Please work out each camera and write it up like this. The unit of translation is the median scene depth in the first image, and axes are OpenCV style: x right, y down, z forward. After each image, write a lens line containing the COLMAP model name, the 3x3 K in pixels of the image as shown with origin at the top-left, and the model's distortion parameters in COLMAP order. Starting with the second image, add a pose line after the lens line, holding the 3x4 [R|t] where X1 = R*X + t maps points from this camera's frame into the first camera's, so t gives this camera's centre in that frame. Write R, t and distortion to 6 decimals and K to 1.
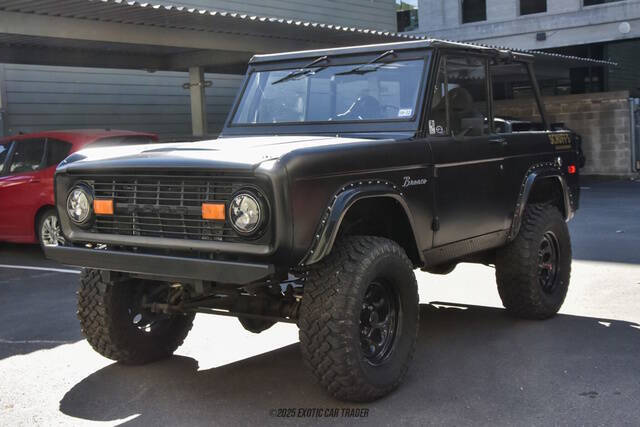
lens RADIAL K [[815.7, 0, 319.8], [0, 815.7, 213.6], [0, 0, 1]] dist [0.009630, 0.000000]
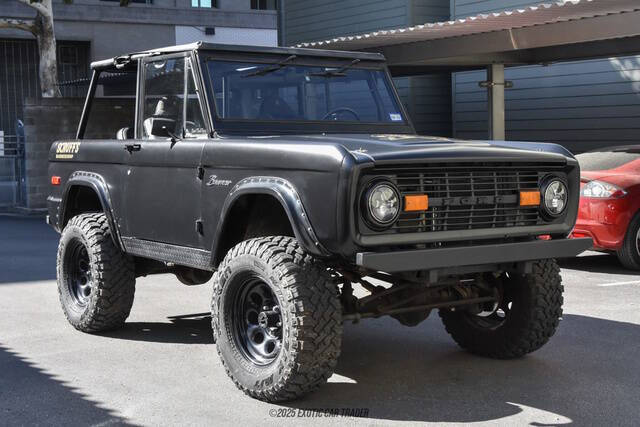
lens RADIAL K [[1008.7, 0, 319.2], [0, 1008.7, 213.1], [0, 0, 1]] dist [0.068142, 0.000000]
pose [[0.361695, -0.048305, 0.931044, -1.381835], [0.068016, 0.997363, 0.025323, -0.033627], [-0.929812, 0.054166, 0.364027, 0.700740]]
